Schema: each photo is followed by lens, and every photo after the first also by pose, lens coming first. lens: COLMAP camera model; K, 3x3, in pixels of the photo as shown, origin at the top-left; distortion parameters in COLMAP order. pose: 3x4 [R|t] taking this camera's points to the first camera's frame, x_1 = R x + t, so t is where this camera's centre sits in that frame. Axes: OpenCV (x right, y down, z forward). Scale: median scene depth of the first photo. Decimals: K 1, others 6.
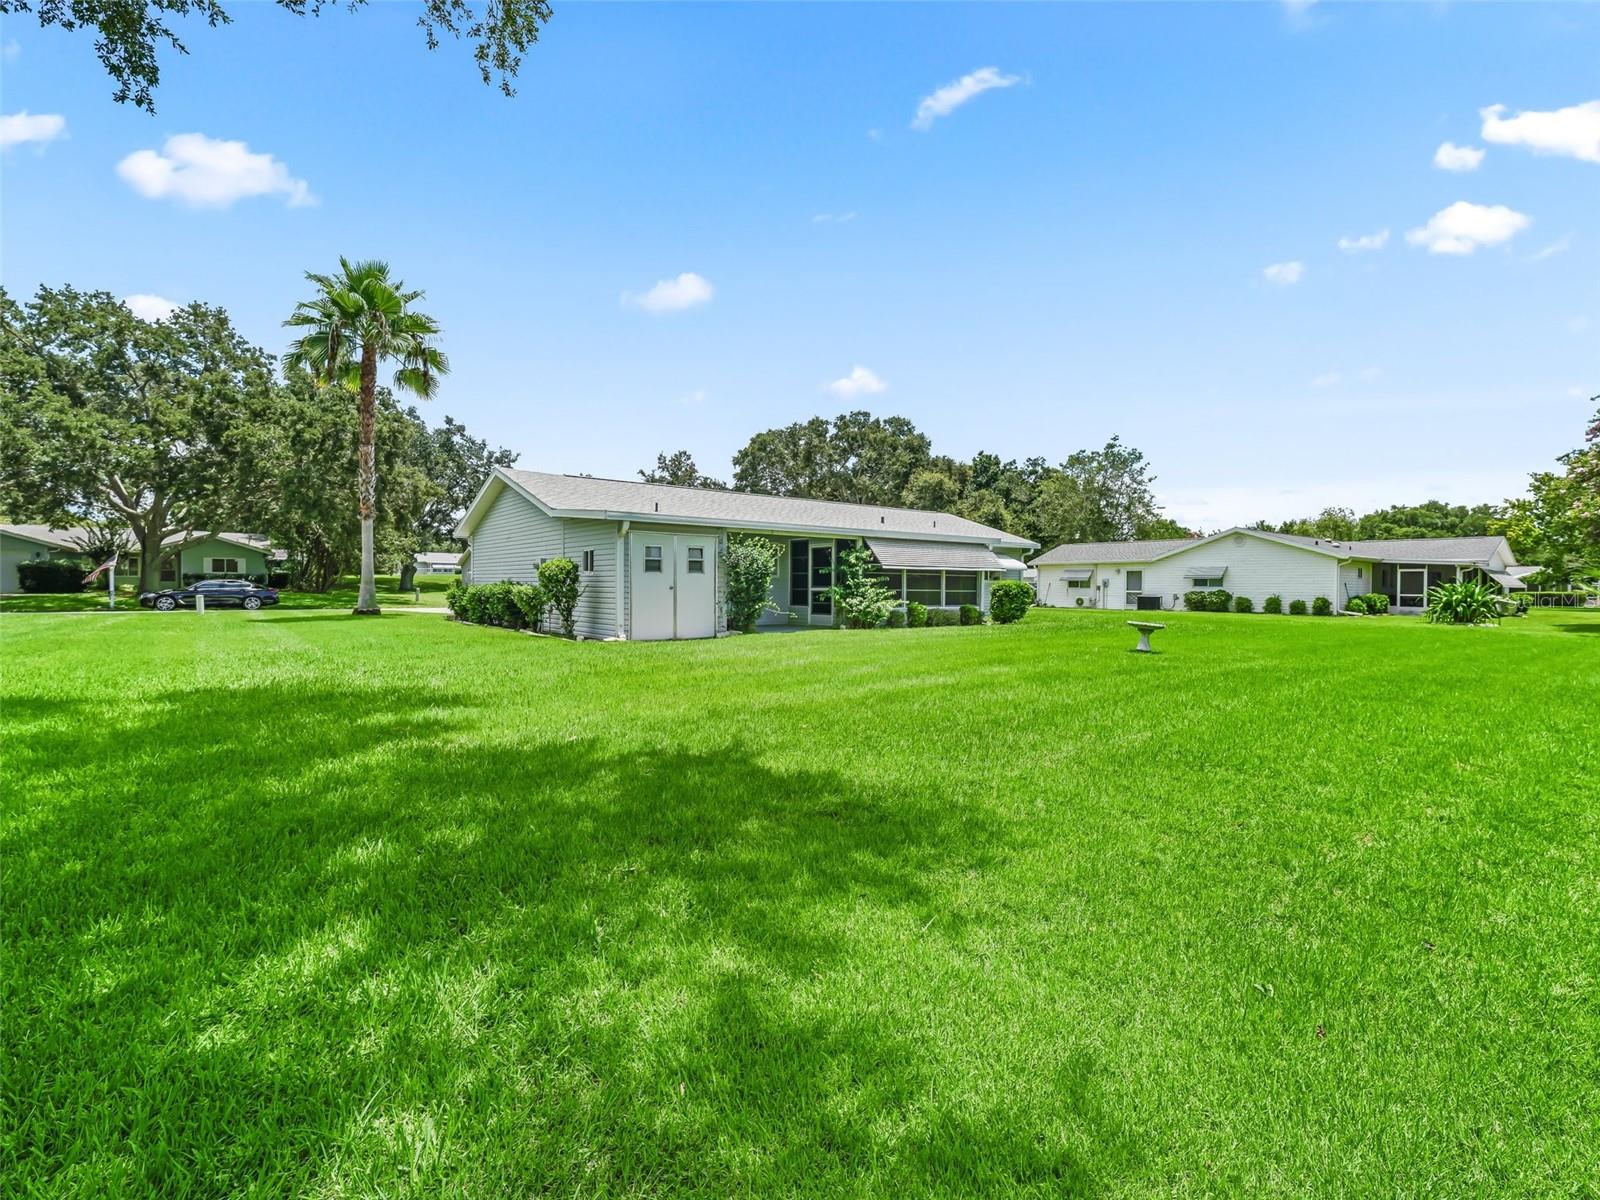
lens RADIAL K [[736.5, 0, 805.4], [0, 736.5, 598.7], [0, 0, 1]] dist [0.008547, -0.001674]
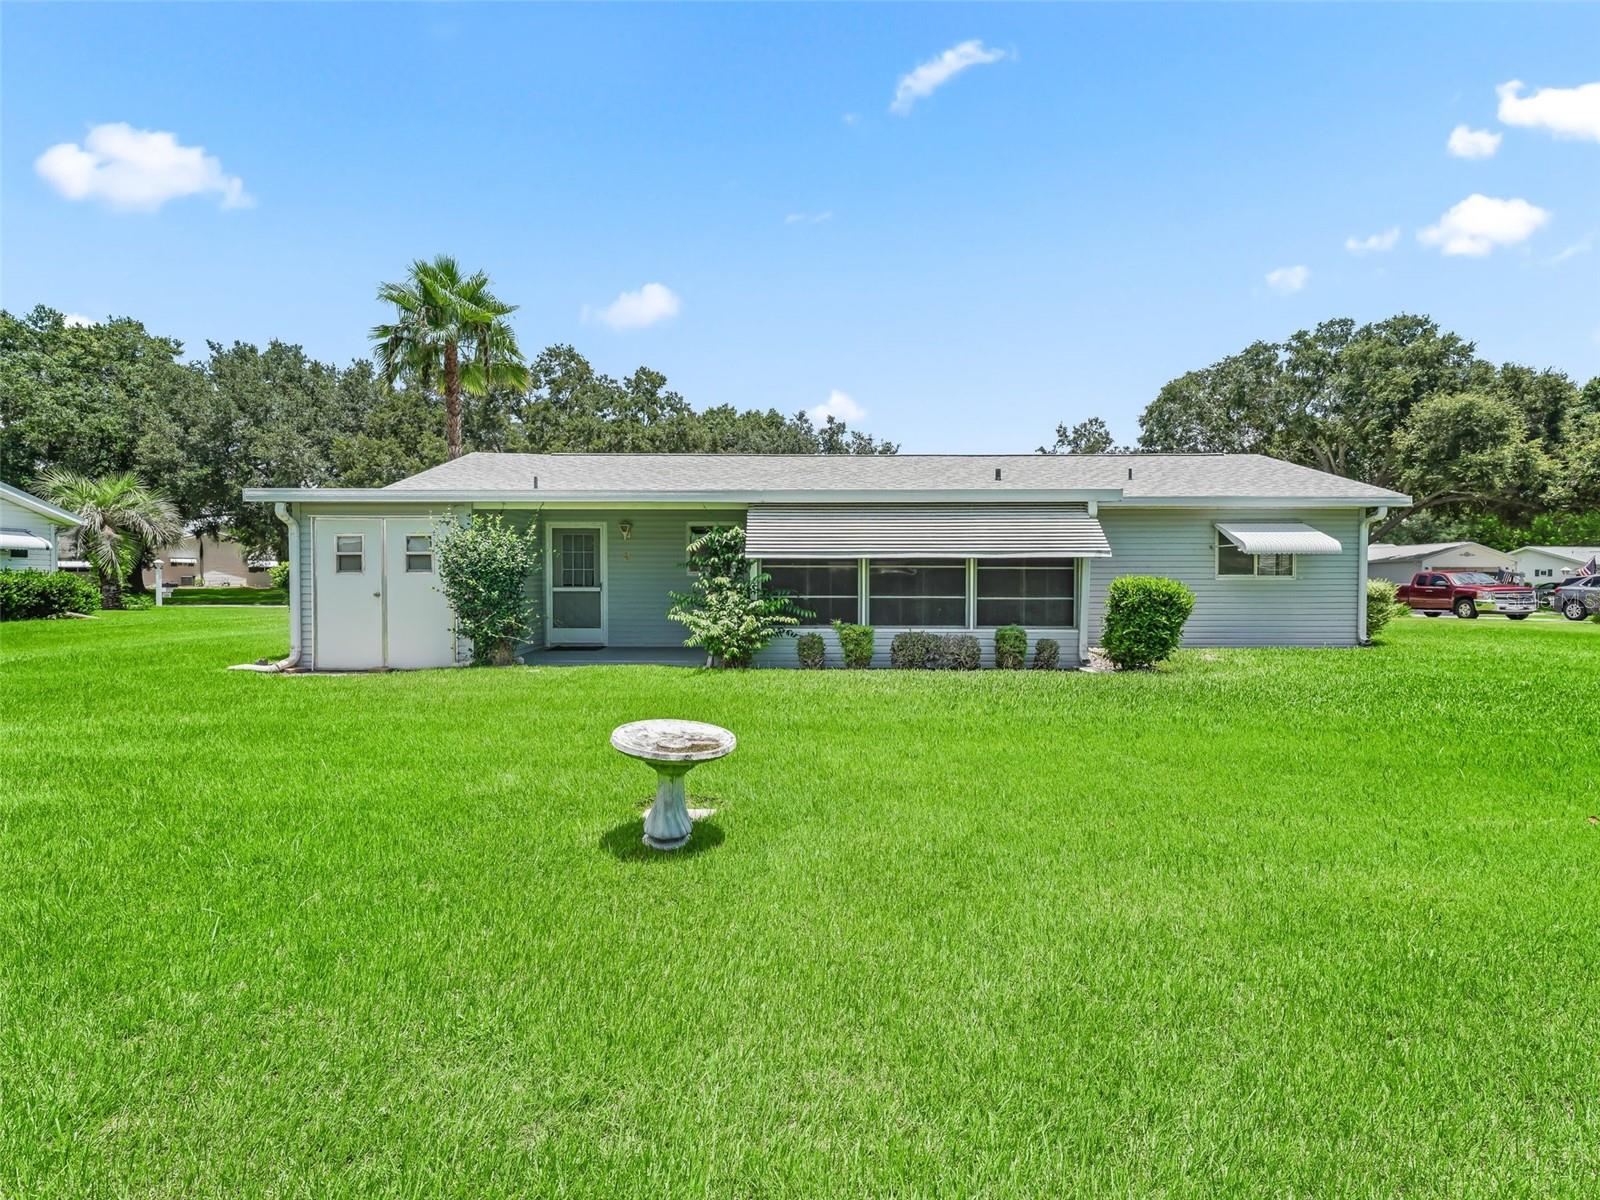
lens RADIAL K [[772.7, 0, 797.6], [0, 772.7, 597.9], [0, 0, 1]] dist [0.017699, 0.000035]
pose [[0.791269, 0.006457, -0.611434, 0.404318], [-0.004792, 0.999979, 0.004359, -0.012176], [0.611449, -0.000519, 0.791284, 0.472559]]
